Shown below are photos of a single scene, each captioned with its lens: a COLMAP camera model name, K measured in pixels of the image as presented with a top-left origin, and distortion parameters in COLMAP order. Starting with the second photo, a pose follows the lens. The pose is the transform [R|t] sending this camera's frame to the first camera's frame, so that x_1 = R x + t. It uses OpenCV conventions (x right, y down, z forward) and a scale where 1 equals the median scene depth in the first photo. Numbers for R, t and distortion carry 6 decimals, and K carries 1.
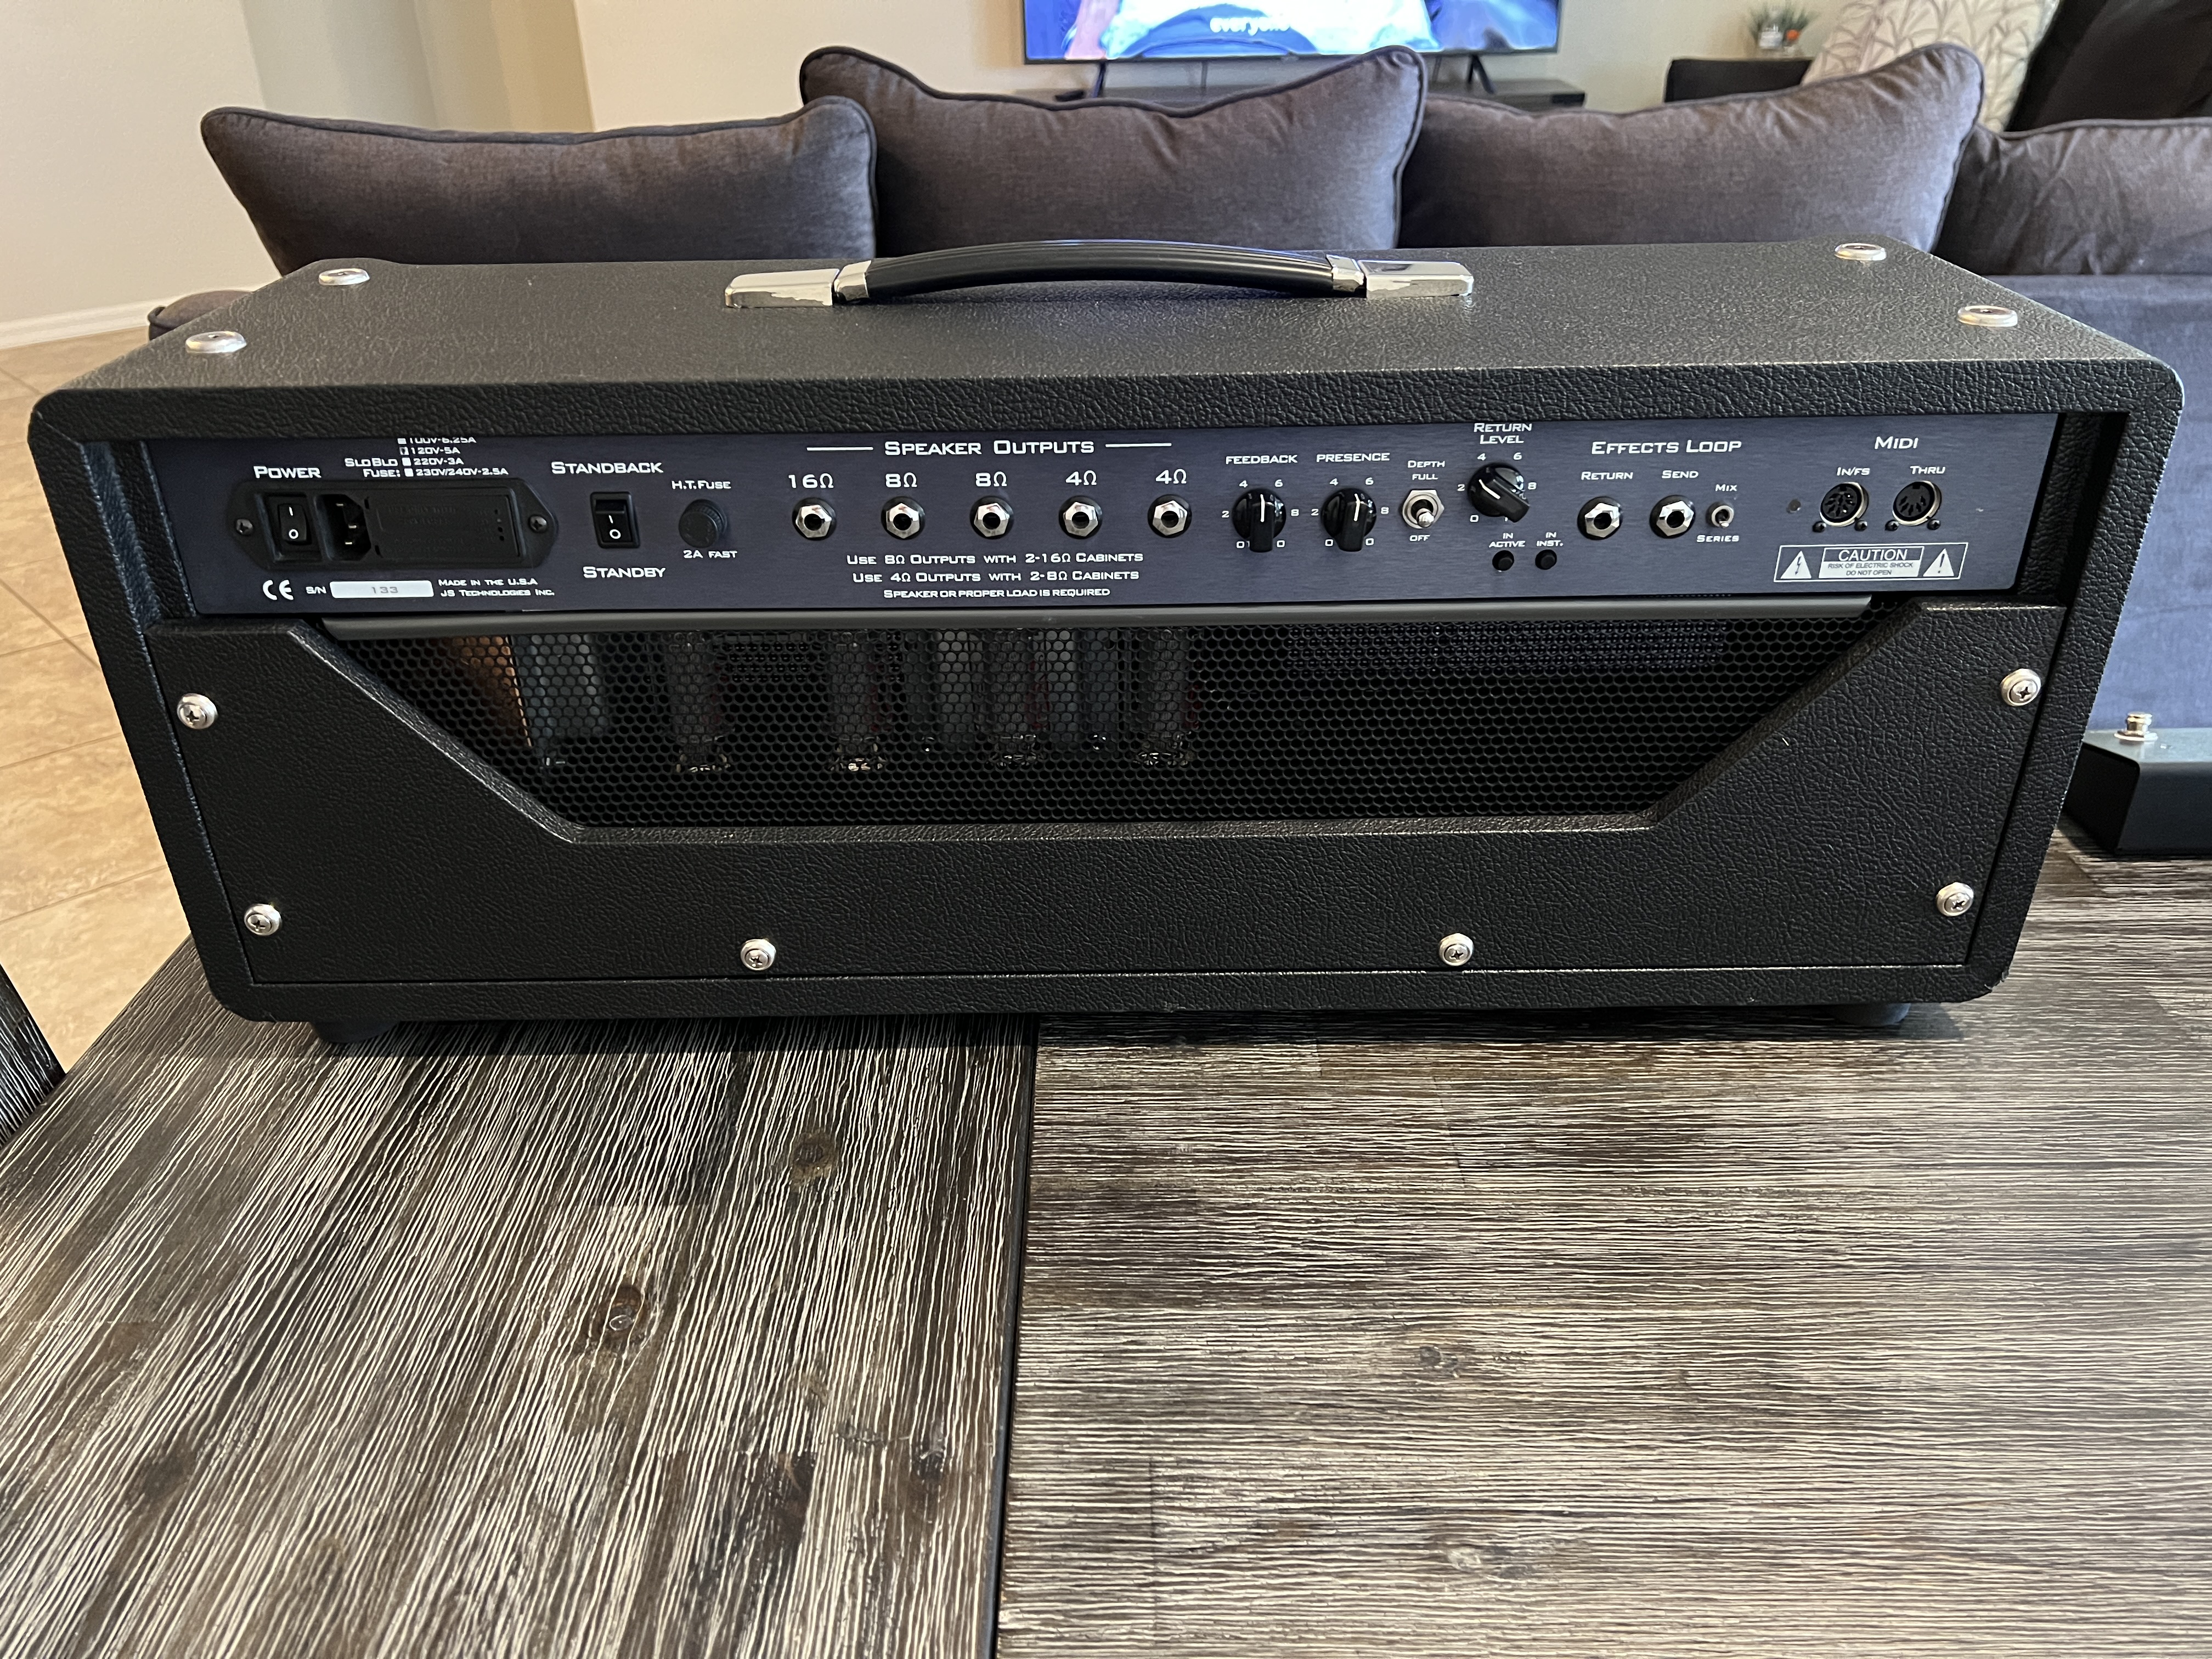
lens RADIAL K [[1682.9, 0, 1092.3], [0, 1682.9, 836.8], [0, 0, 1]] dist [0.063616, -0.091412]
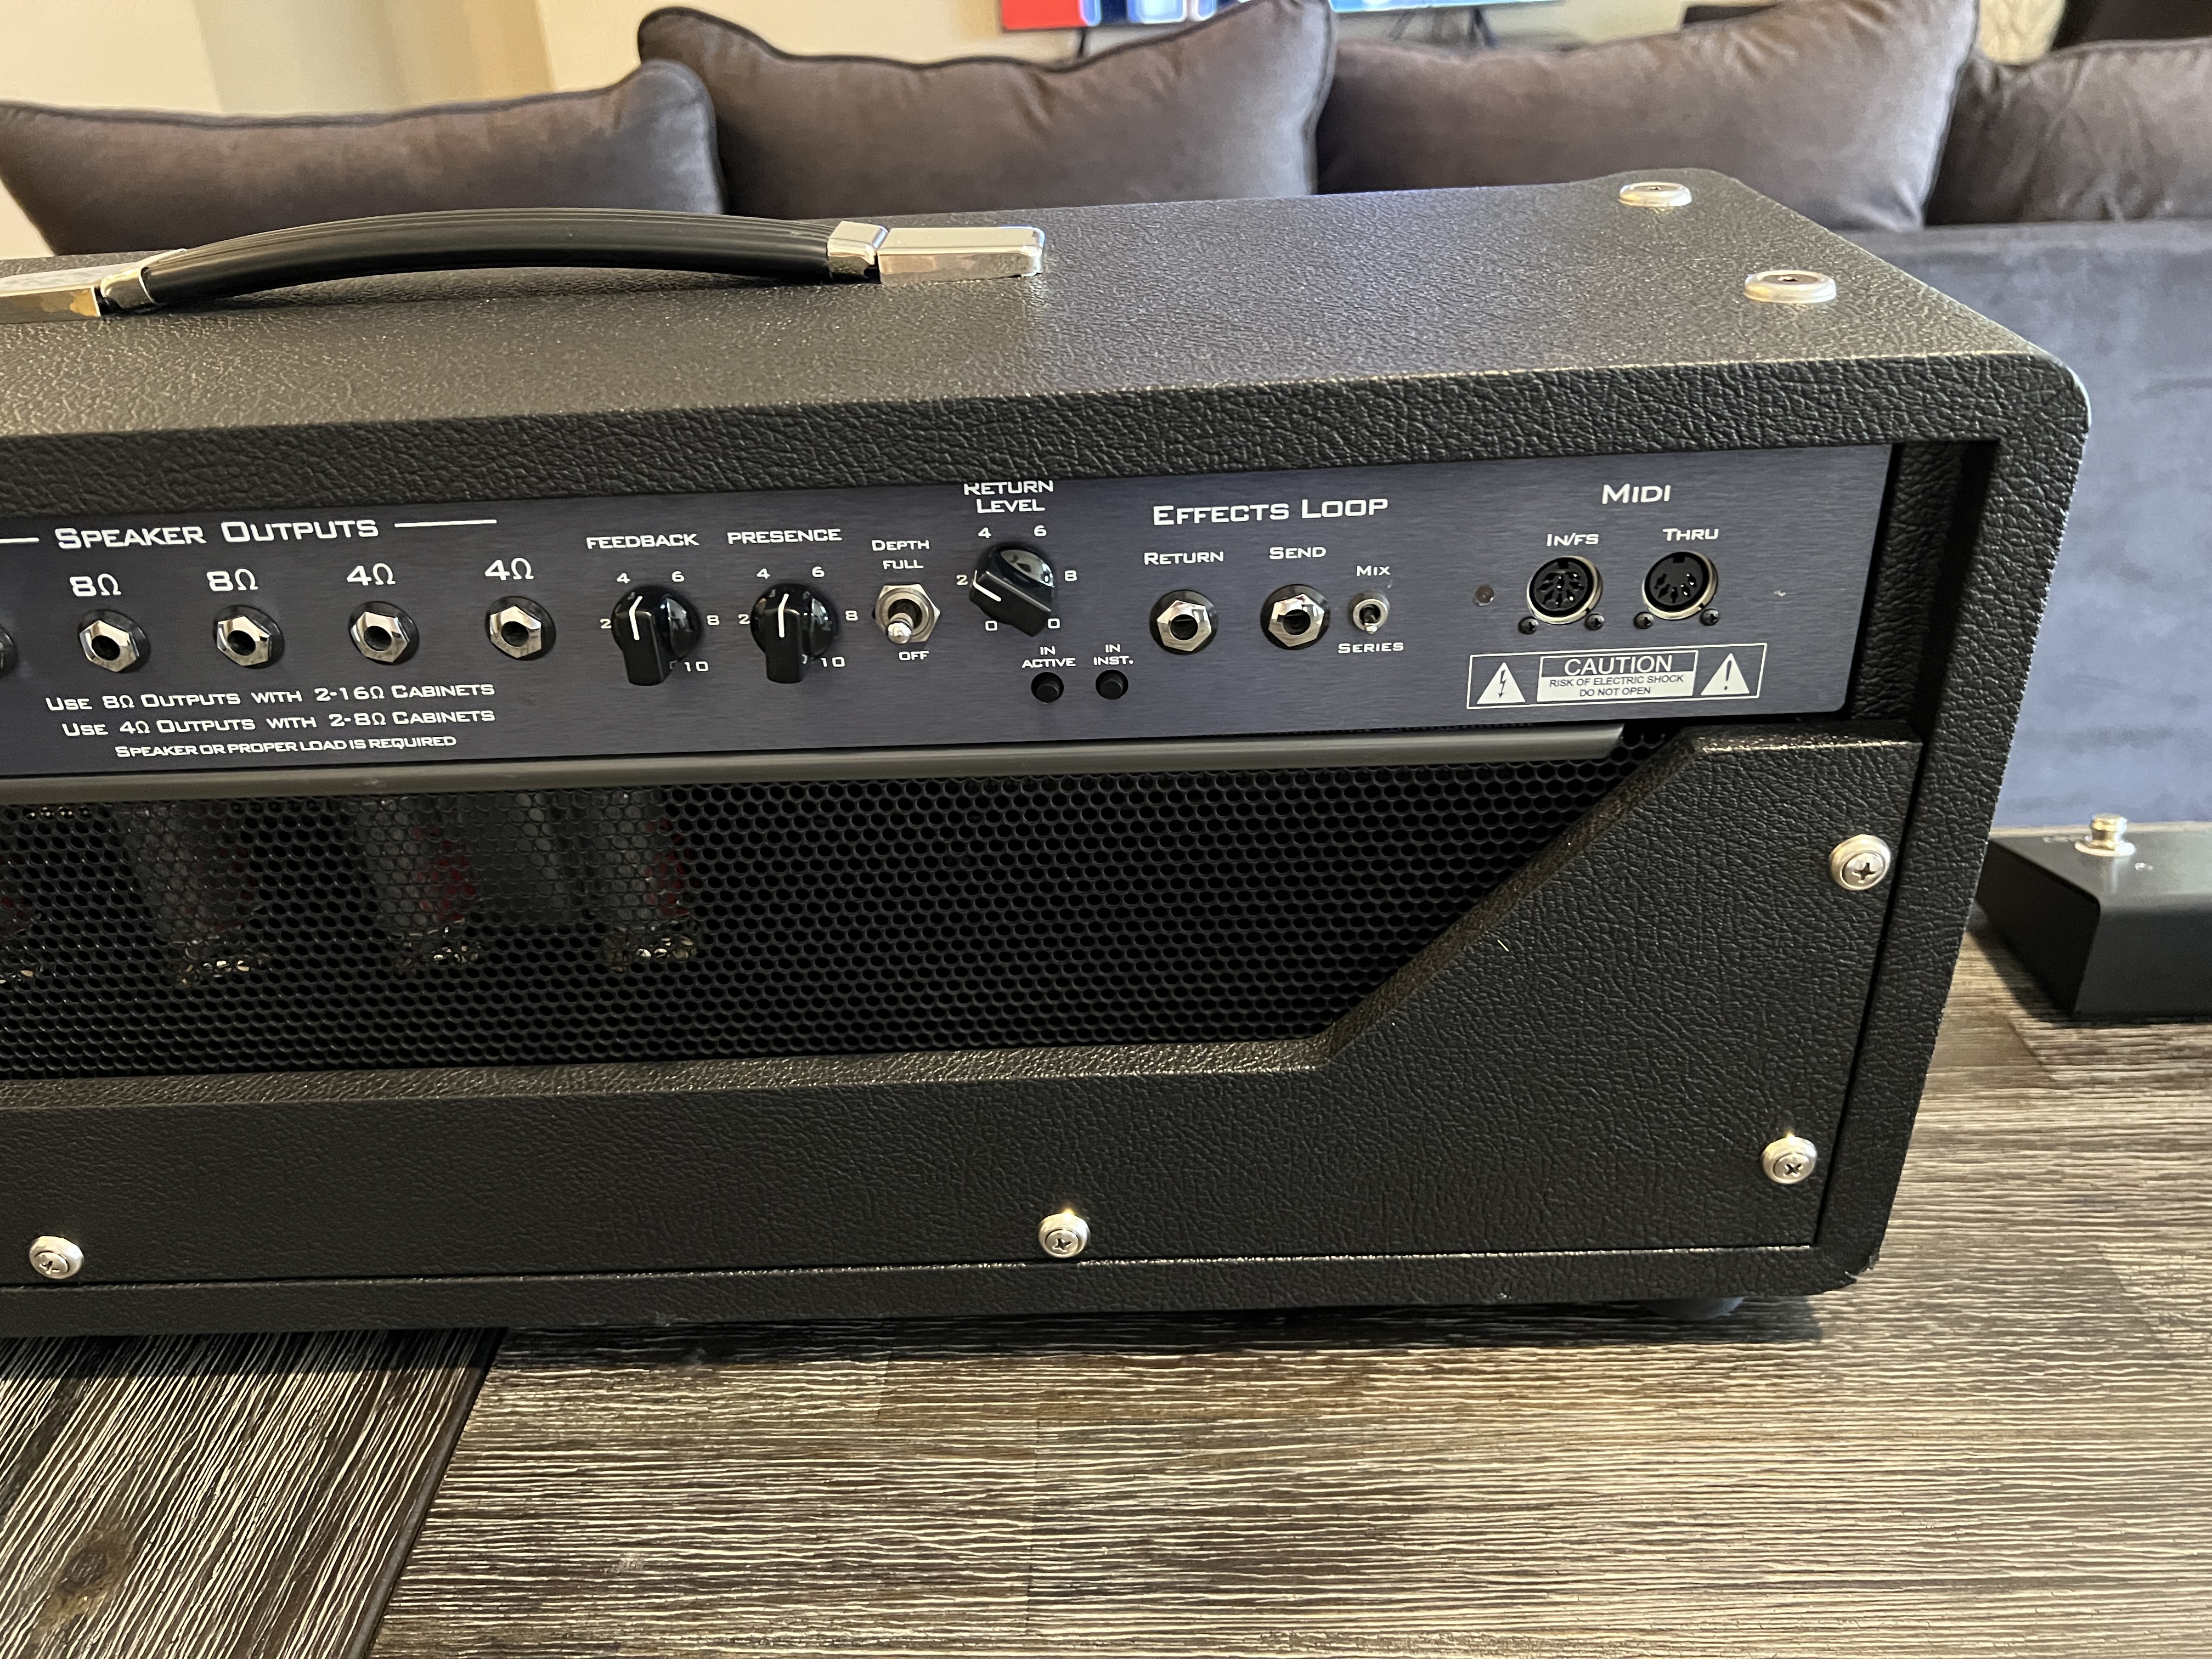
lens RADIAL K [[1682.9, 0, 1103.5], [0, 1682.9, 836.7], [0, 0, 1]] dist [0.063616, -0.091412]
pose [[0.999383, -0.020273, -0.028690, 0.263199], [0.020588, 0.999730, 0.010739, -0.104528], [0.028465, -0.011323, 0.999531, 0.329790]]
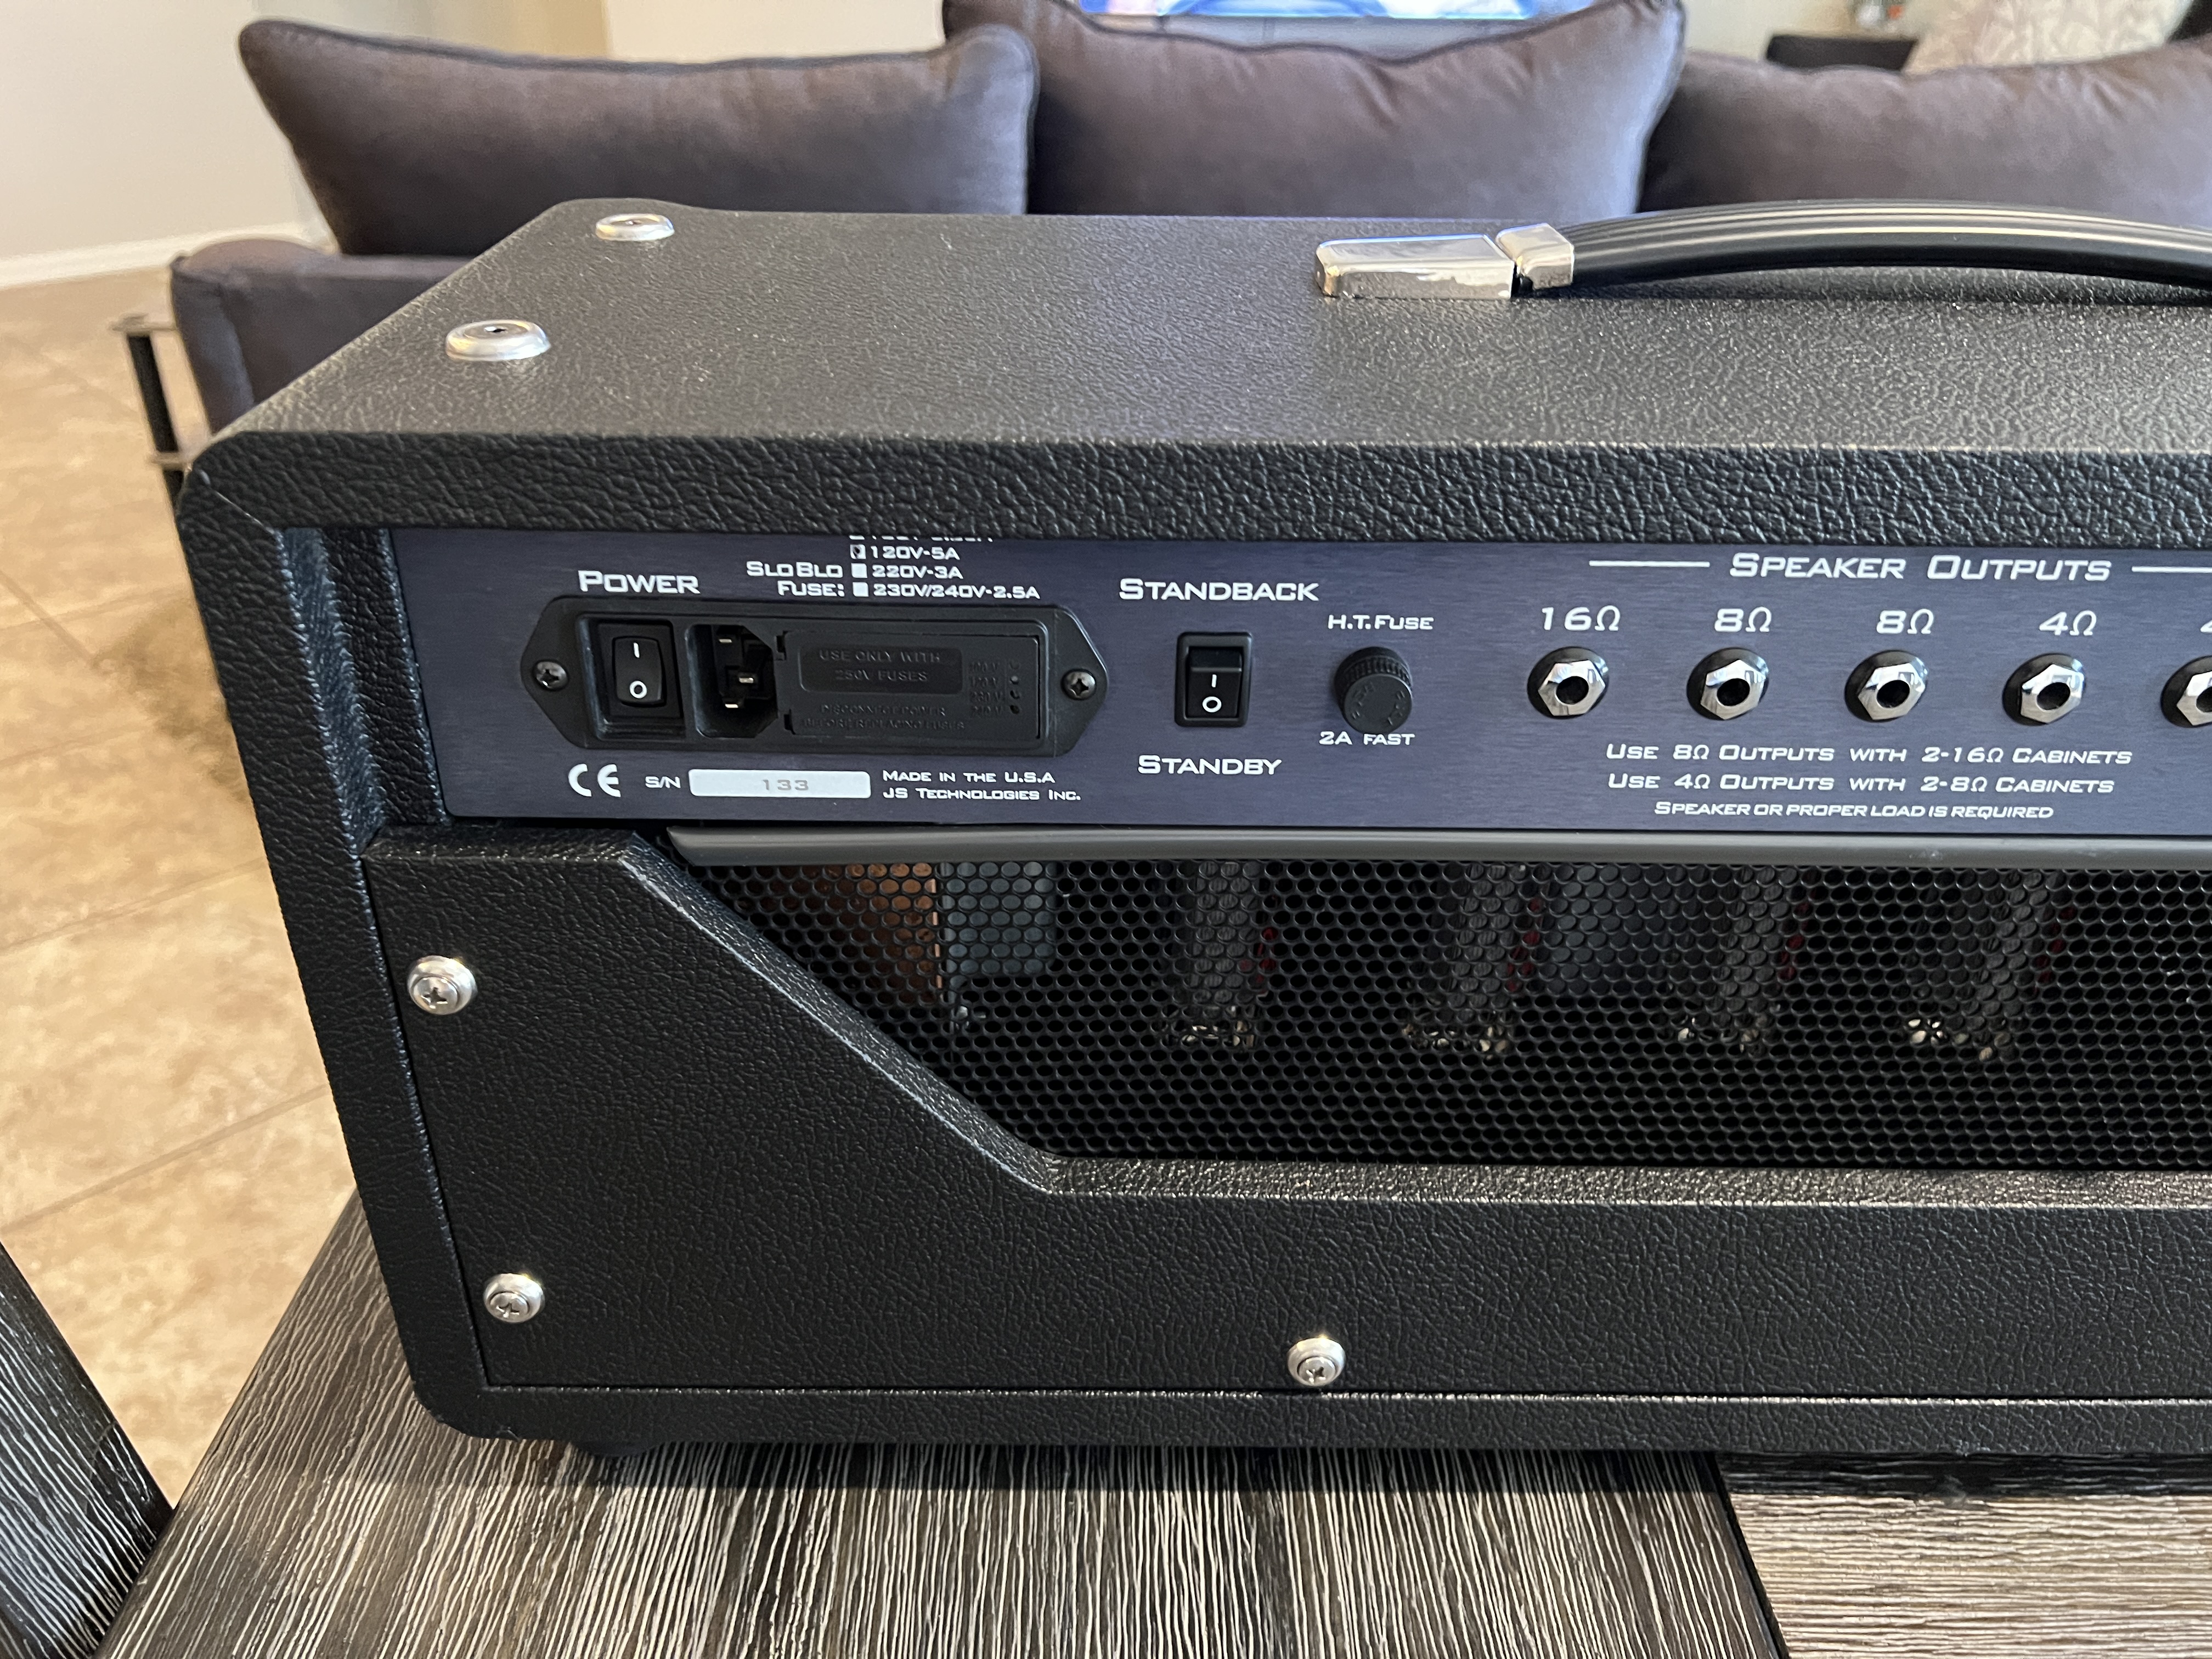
lens RADIAL K [[1682.9, 0, 1091.8], [0, 1682.9, 841.1], [0, 0, 1]] dist [0.063616, -0.091412]
pose [[0.999567, 0.021673, 0.019918, -0.307259], [-0.022033, 0.999594, 0.018048, -0.131657], [-0.019519, -0.018479, 0.999639, 0.407753]]
